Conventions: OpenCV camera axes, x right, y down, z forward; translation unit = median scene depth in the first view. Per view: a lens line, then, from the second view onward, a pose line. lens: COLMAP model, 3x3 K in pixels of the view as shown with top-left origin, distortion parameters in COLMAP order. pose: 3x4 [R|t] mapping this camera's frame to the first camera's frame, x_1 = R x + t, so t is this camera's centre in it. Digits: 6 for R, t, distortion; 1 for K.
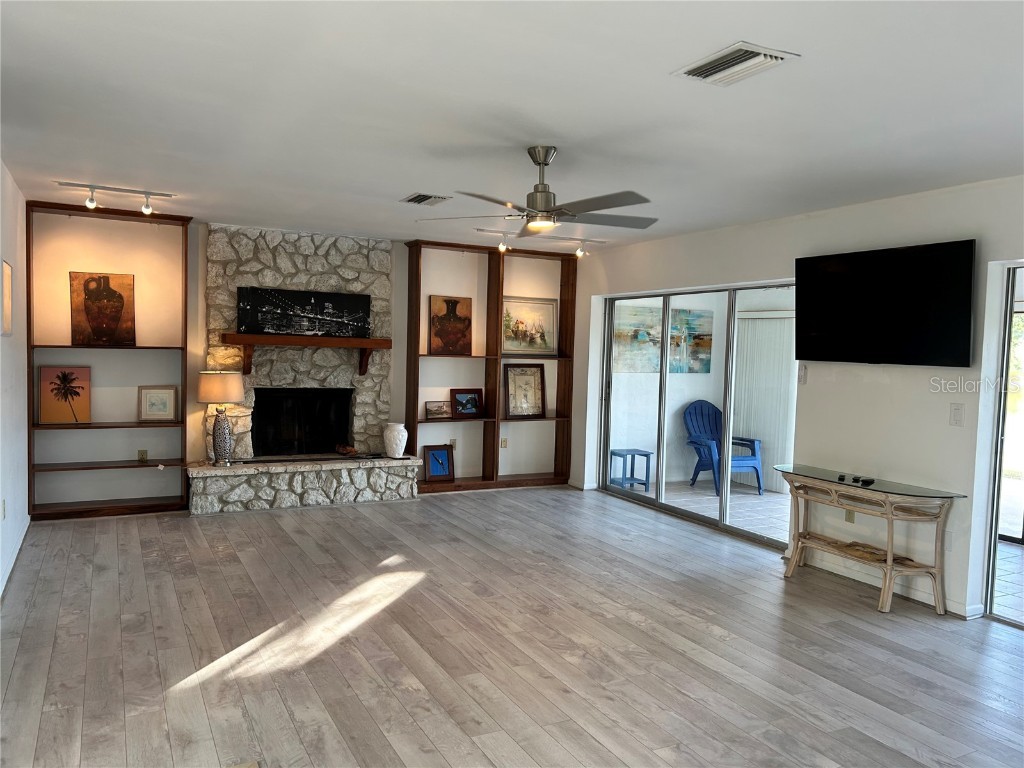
lens RADIAL K [[776.8, 0, 505.2], [0, 776.8, 391.2], [0, 0, 1]] dist [0.103042, -0.144101]
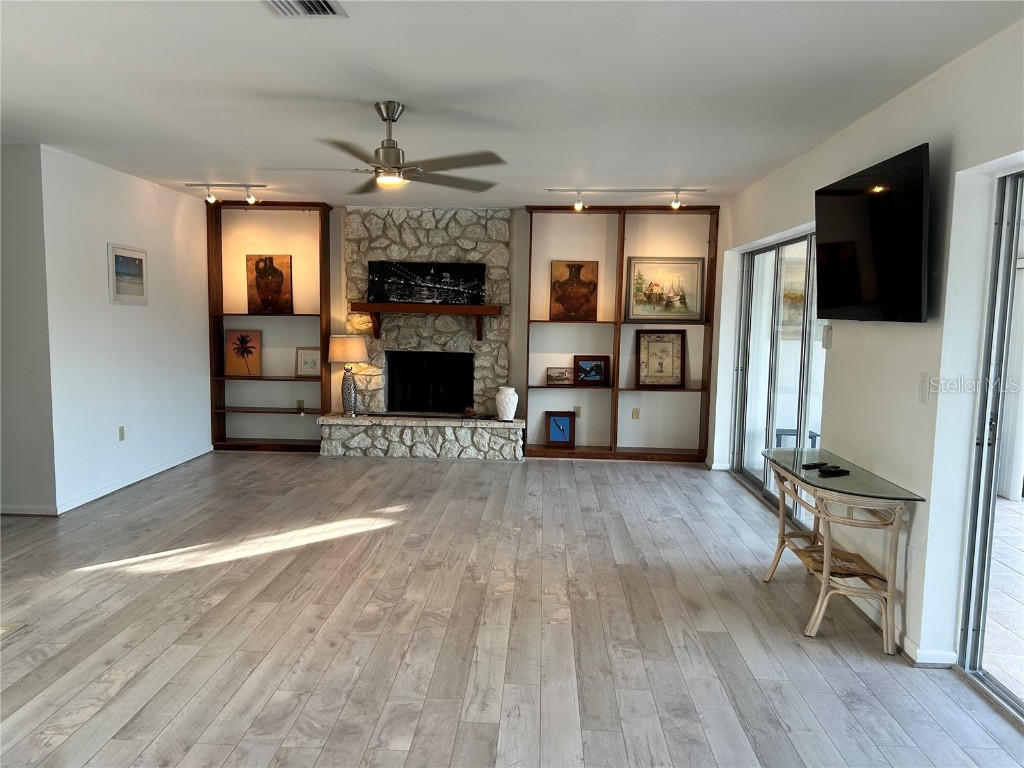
lens RADIAL K [[776.8, 0, 505.2], [0, 776.8, 391.2], [0, 0, 1]] dist [0.103042, -0.144101]
pose [[0.861314, 0.037435, -0.506693, 0.413609], [-0.021688, 0.999082, 0.036947, 0.009478], [0.507610, -0.020834, 0.861335, 0.119730]]
